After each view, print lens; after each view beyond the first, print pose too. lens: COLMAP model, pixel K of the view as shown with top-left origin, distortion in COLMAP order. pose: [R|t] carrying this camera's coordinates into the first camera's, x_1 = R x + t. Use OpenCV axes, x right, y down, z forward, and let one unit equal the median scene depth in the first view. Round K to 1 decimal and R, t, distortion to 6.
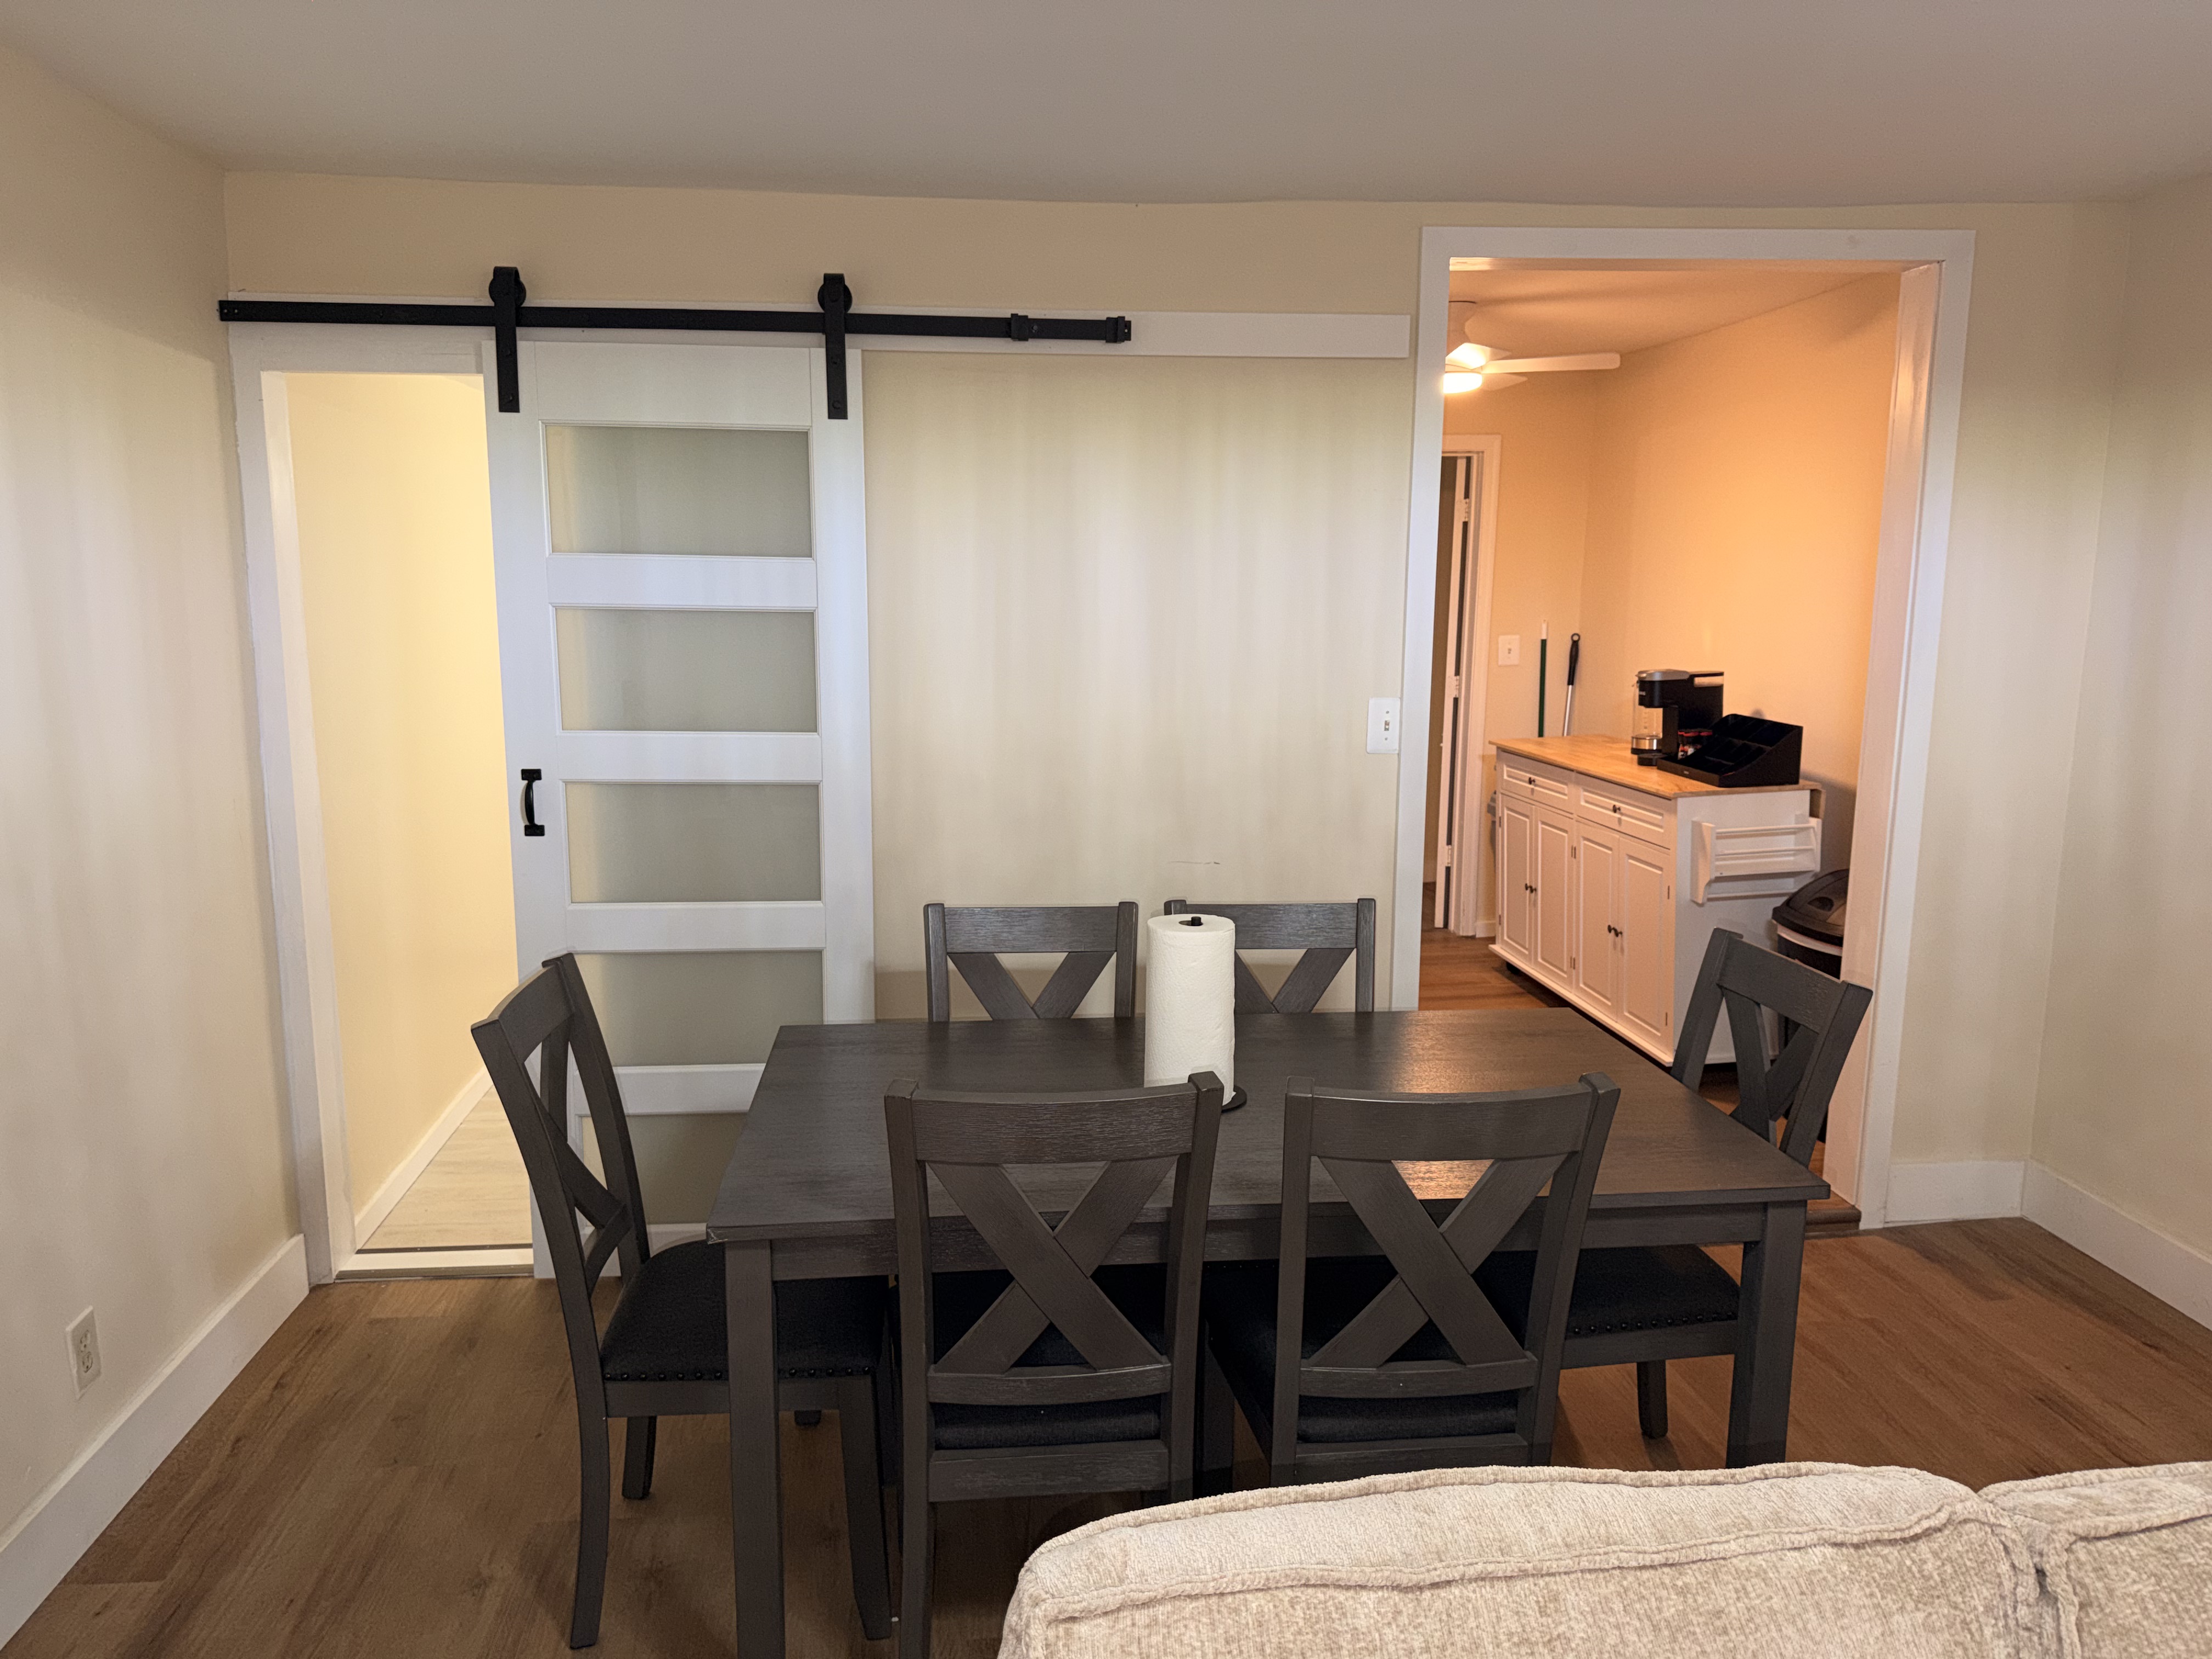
lens RADIAL K [[1532.8, 0, 1115.3], [0, 1532.8, 853.7], [0, 0, 1]] dist [0.148815, -0.247787]
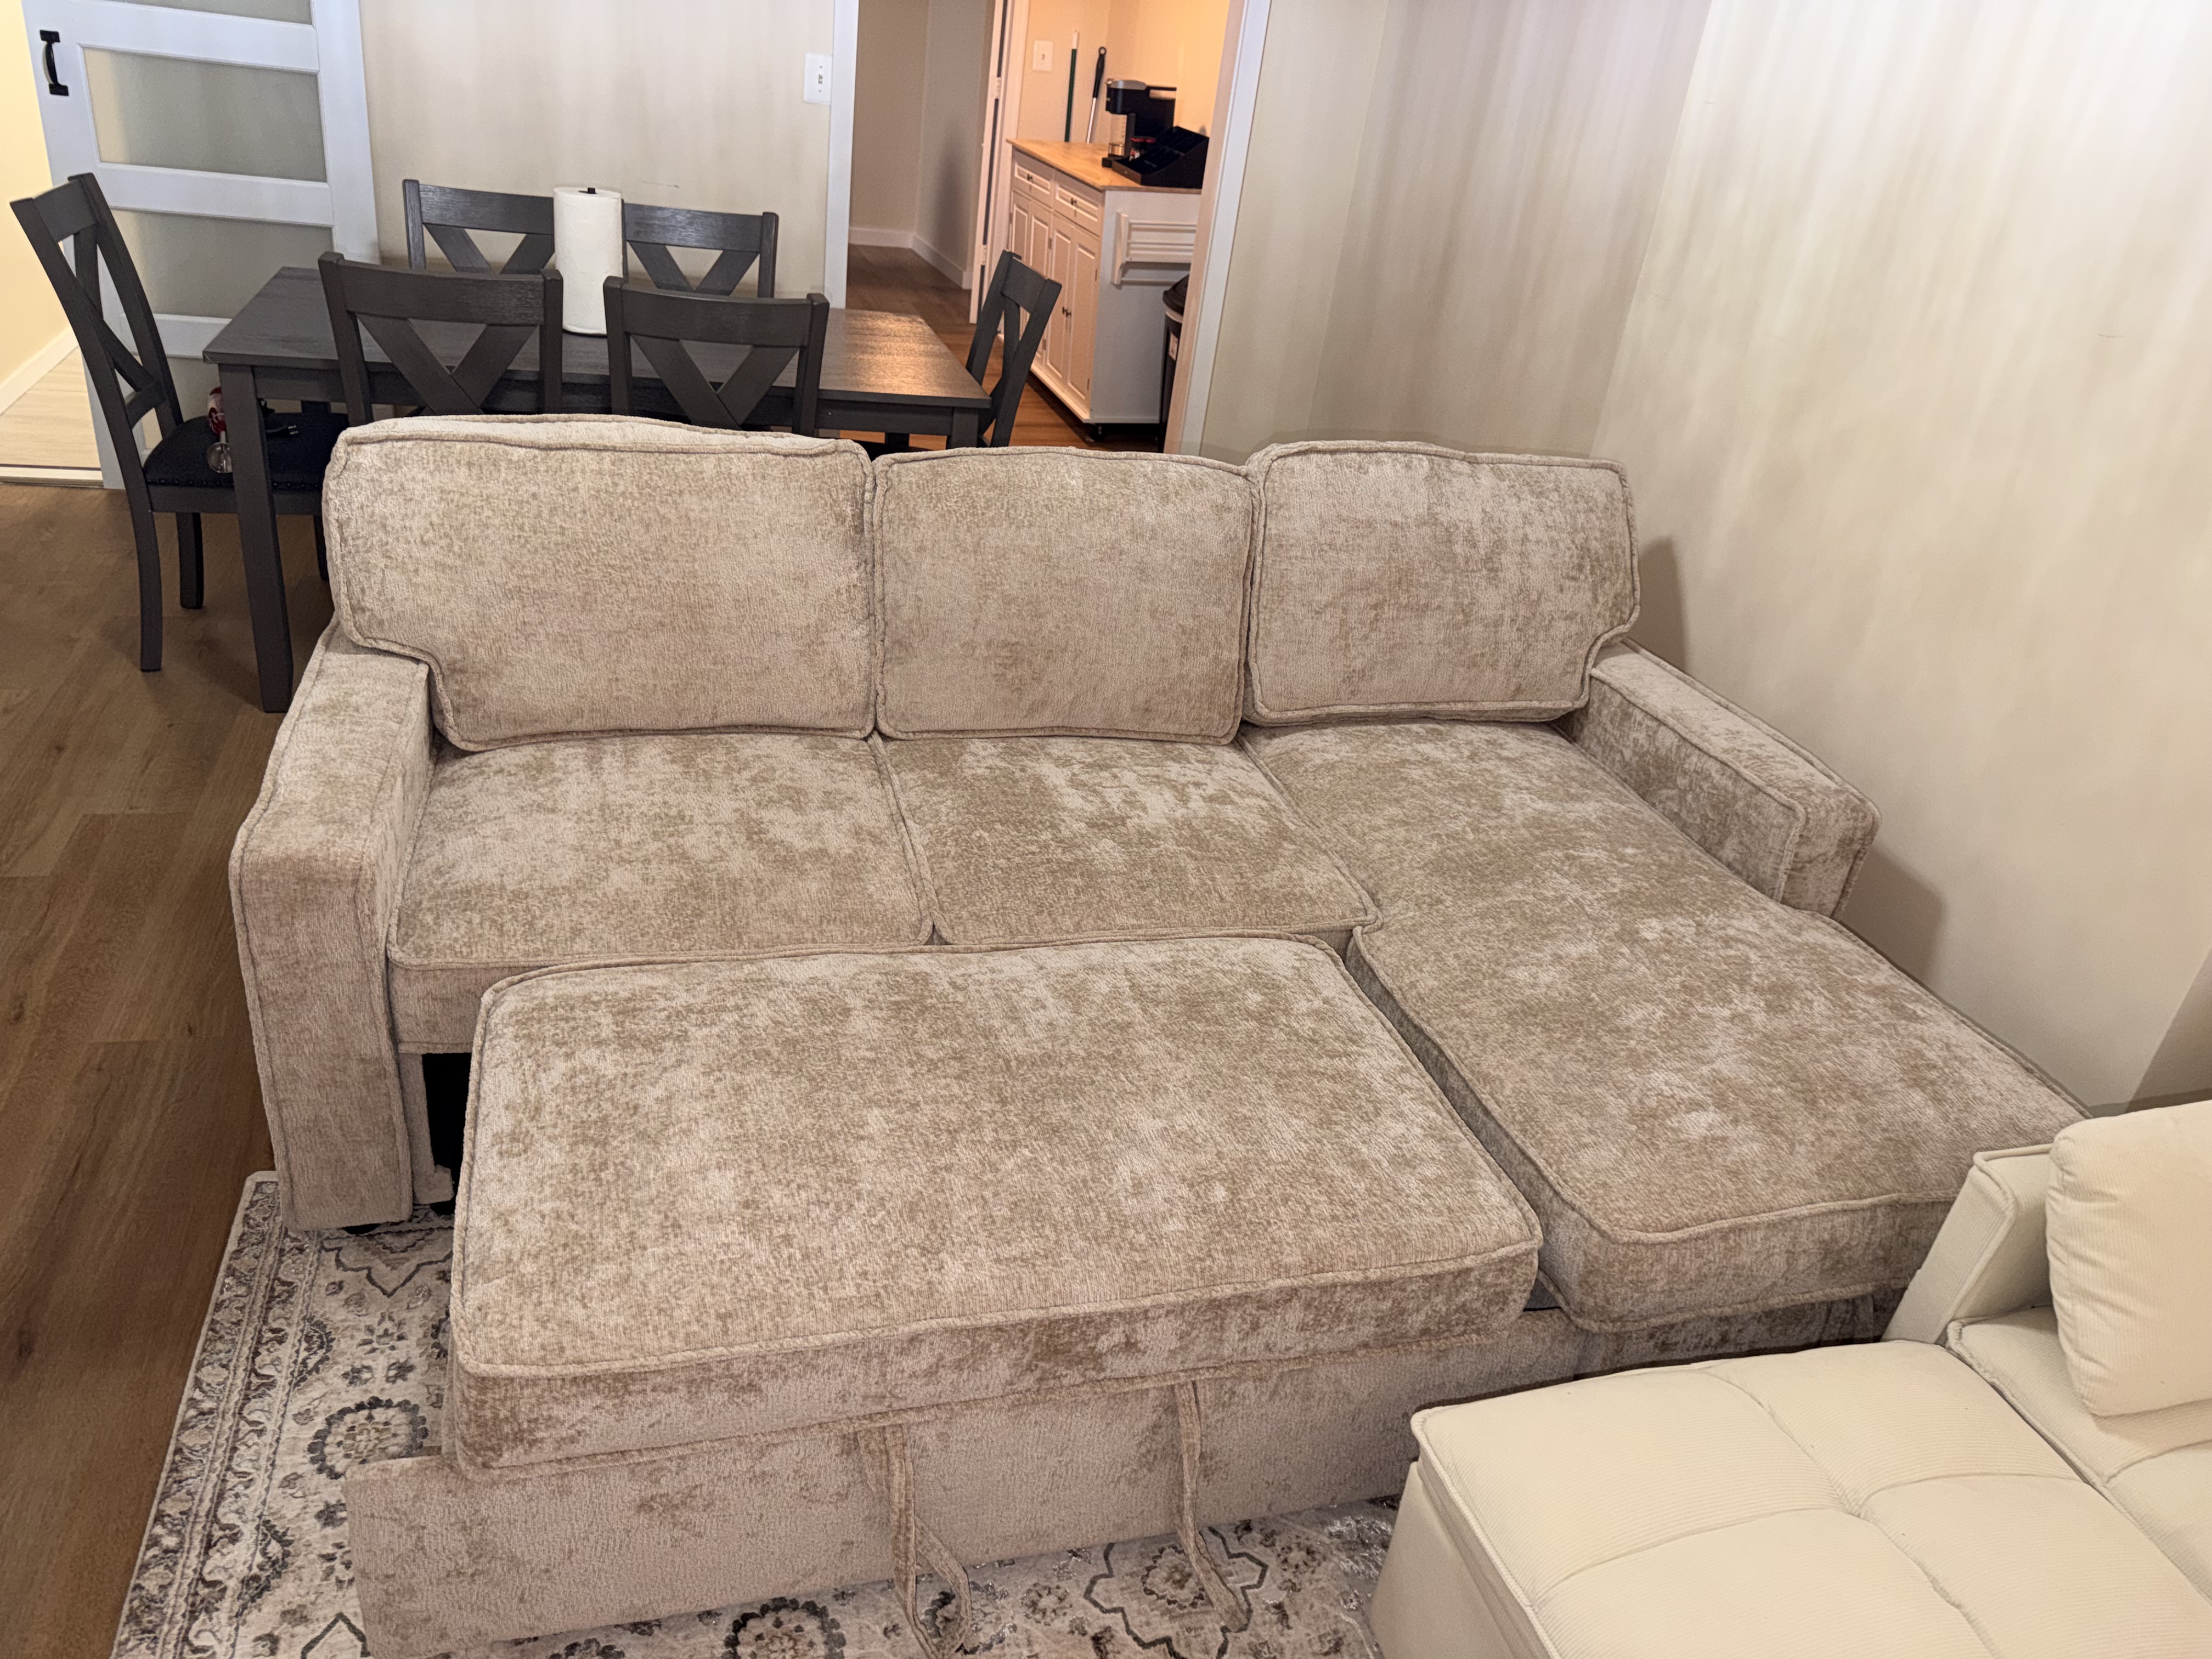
lens RADIAL K [[1570.9, 0, 1106.0], [0, 1570.9, 829.5], [0, 0, 1]] dist [-0.001306, -0.007434]
pose [[0.979419, 0.023282, 0.200491, 0.126497], [-0.084925, 0.948653, 0.304706, 0.063912], [-0.183102, -0.315461, 0.931106, -0.298312]]
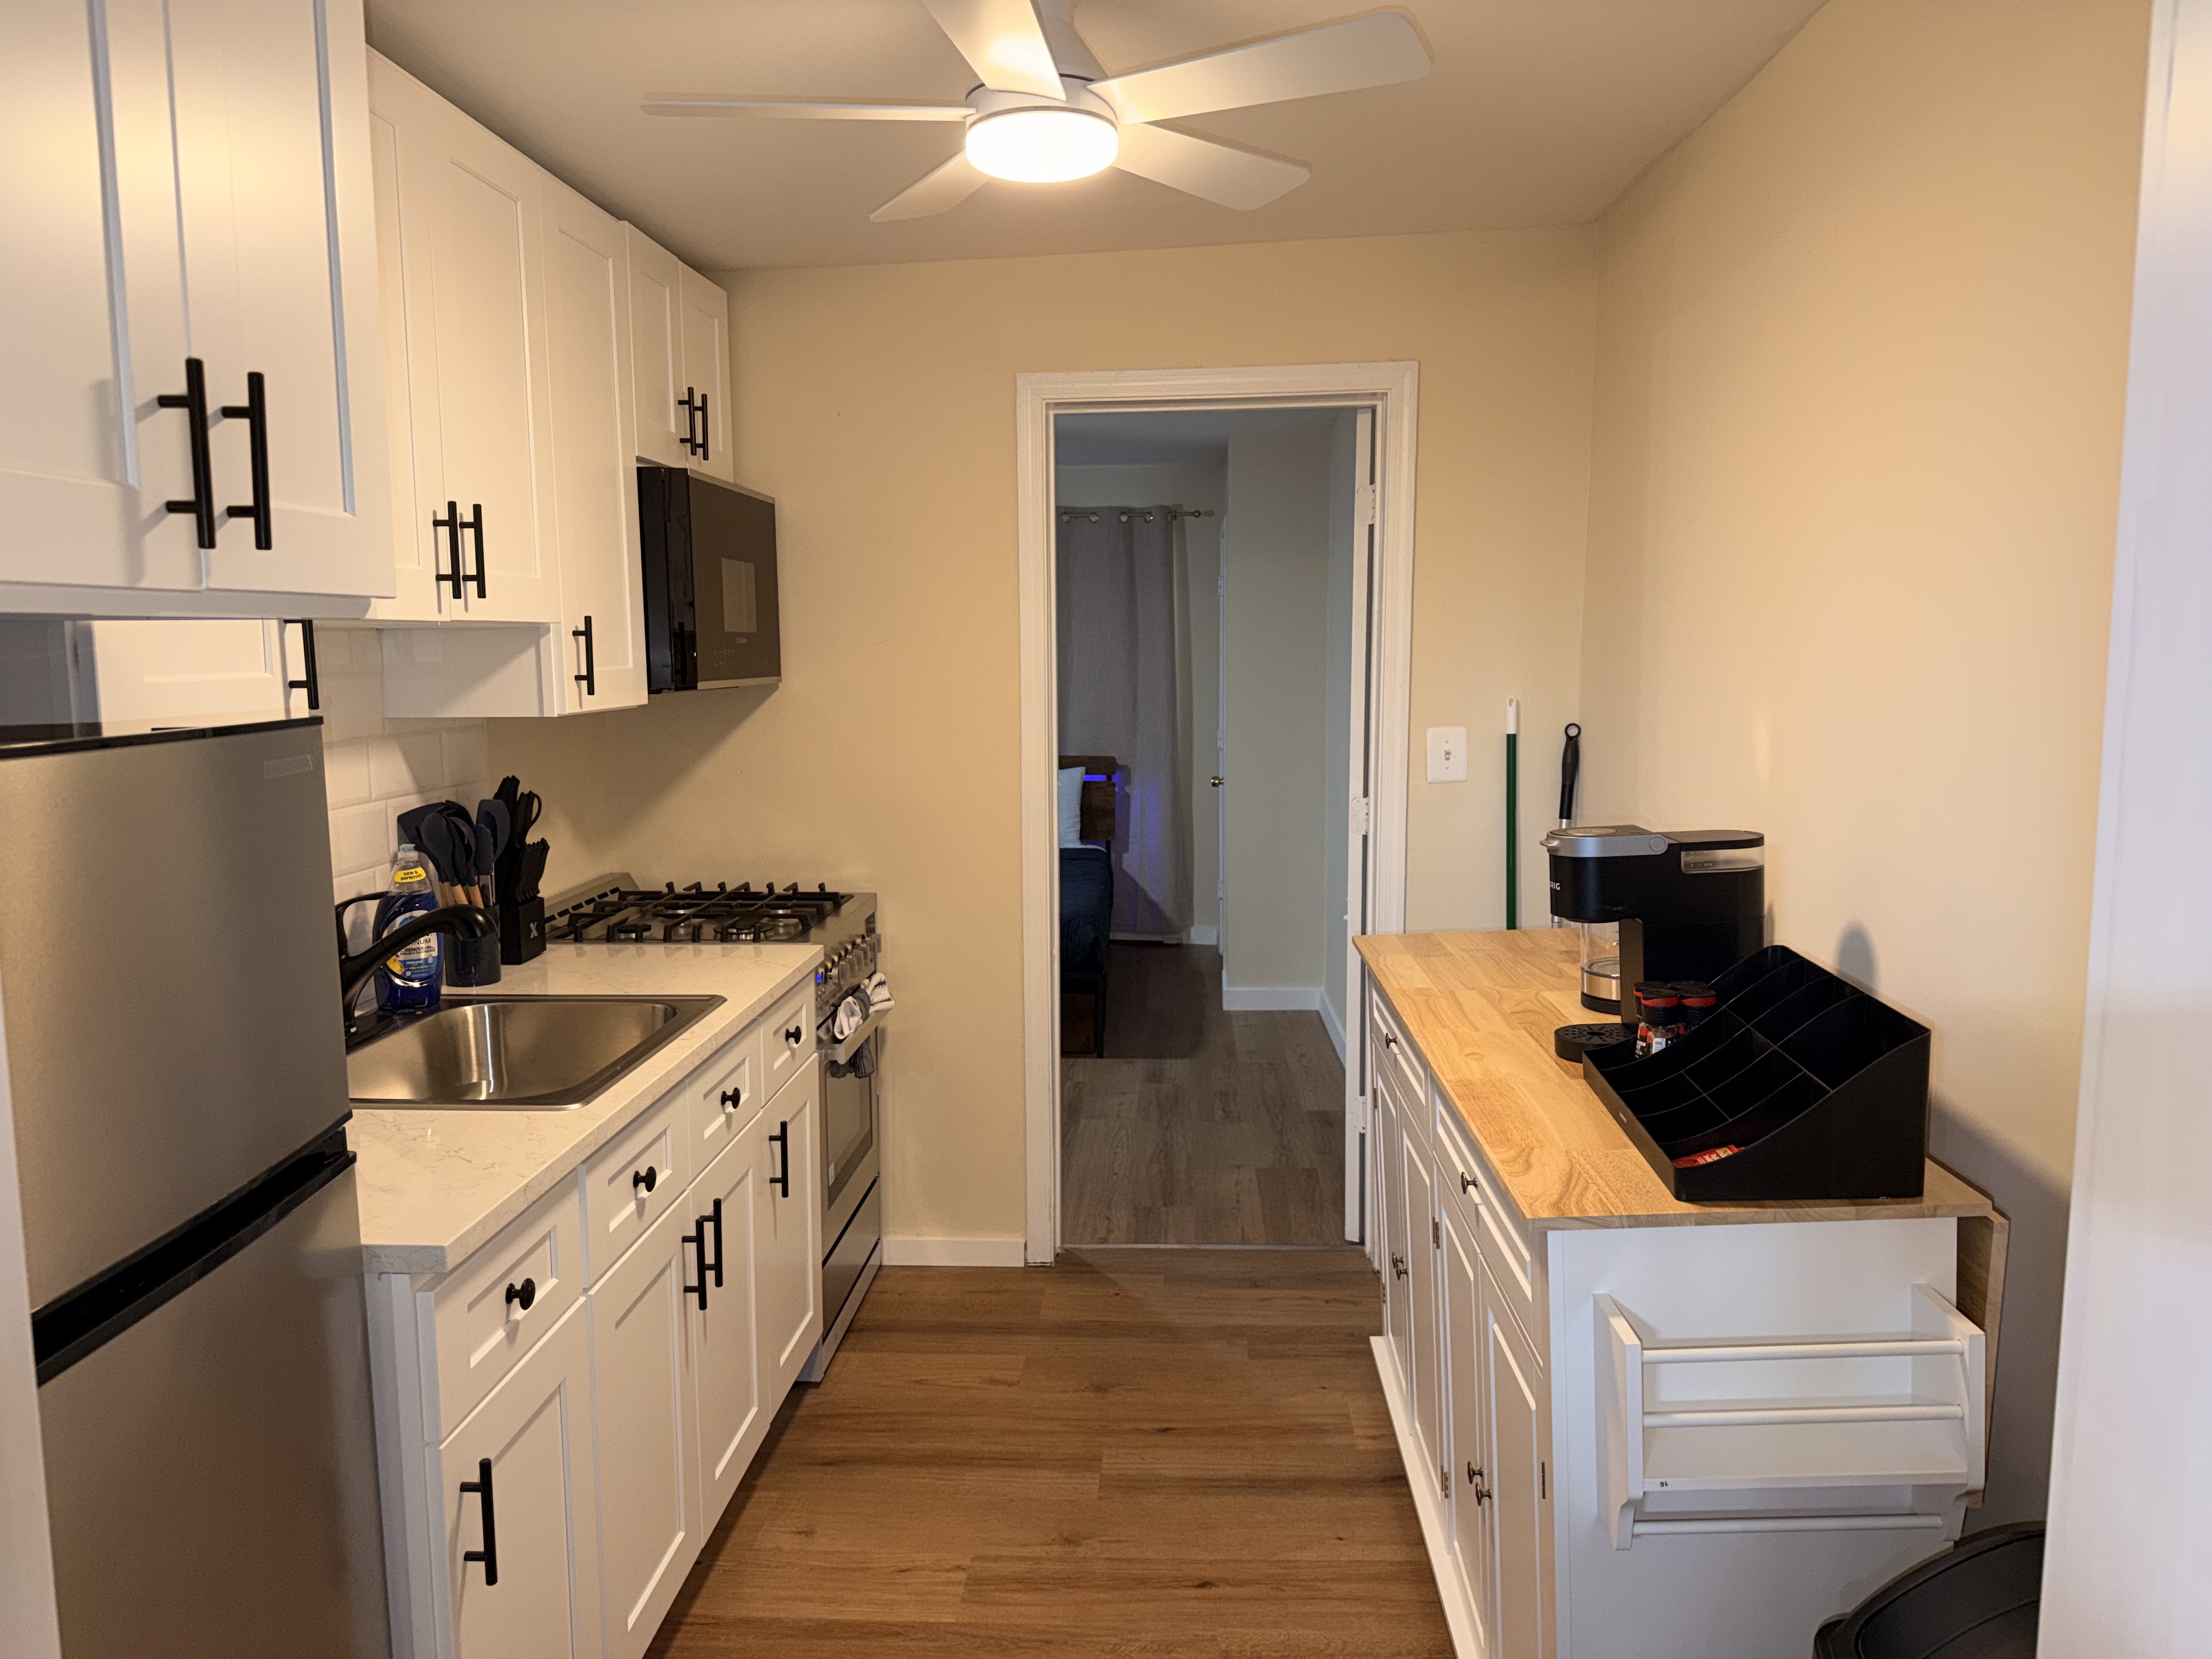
lens RADIAL K [[1532.8, 0, 1115.3], [0, 1532.8, 853.7], [0, 0, 1]] dist [0.148815, -0.247787]
pose [[0.988092, 0.005427, -0.153770, 0.317360], [-0.011718, 0.999130, -0.040036, -0.104358], [0.153419, 0.041361, 0.987295, 0.637255]]
